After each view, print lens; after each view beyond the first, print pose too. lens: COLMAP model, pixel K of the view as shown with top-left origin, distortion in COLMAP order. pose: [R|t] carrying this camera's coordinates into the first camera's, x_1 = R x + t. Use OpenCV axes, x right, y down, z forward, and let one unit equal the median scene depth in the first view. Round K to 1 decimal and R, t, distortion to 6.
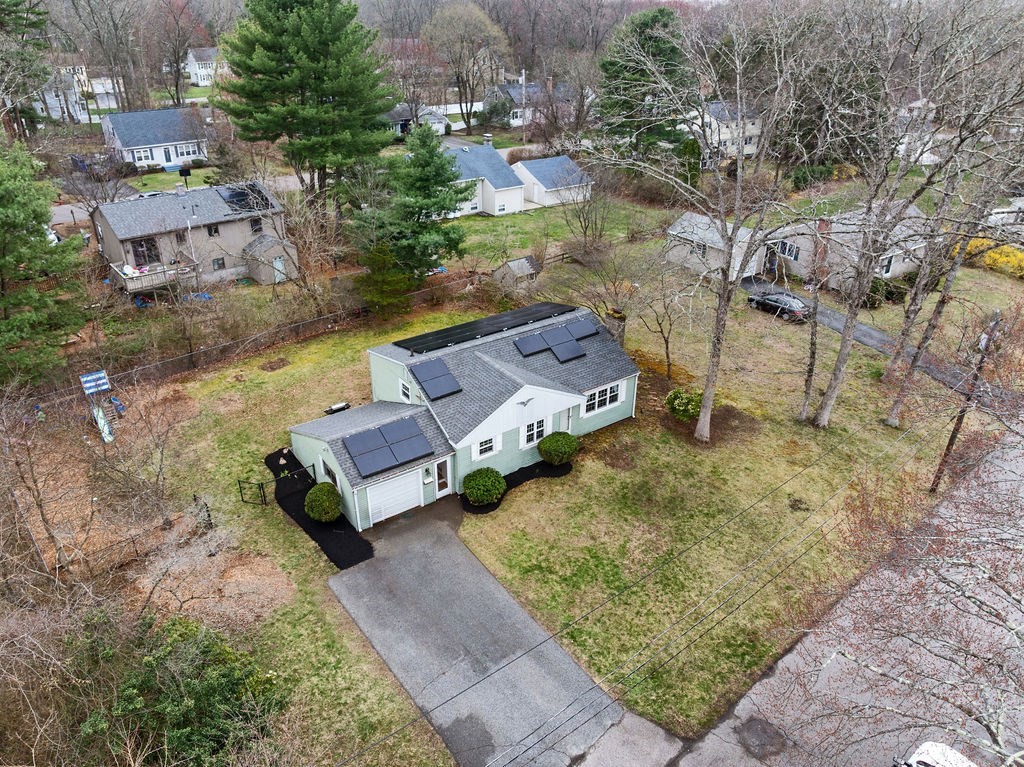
lens RADIAL K [[723.6, 0, 523.1], [0, 723.6, 385.7], [0, 0, 1]] dist [-0.048671, 0.020319]
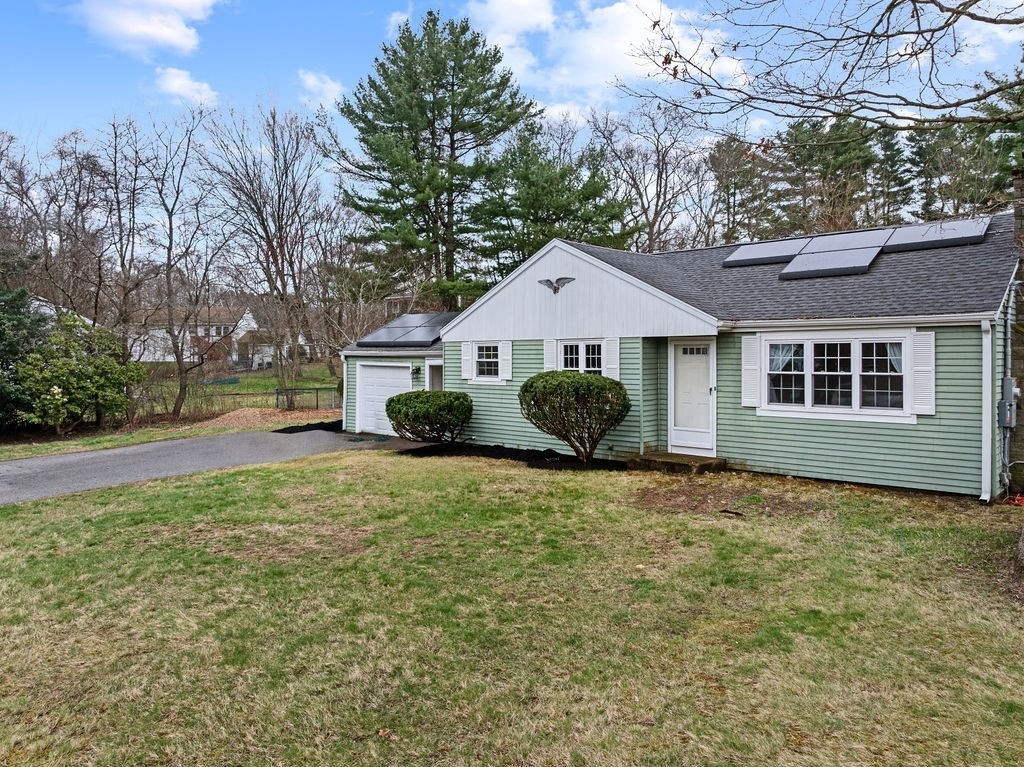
lens RADIAL K [[723.6, 0, 512.4], [0, 723.6, 381.6], [0, 0, 1]] dist [-0.048671, 0.020319]
pose [[0.144041, 0.007303, -0.989545, 0.407894], [-0.460684, 0.885498, -0.060523, 0.106146], [0.875798, 0.464585, 0.130913, 0.840086]]
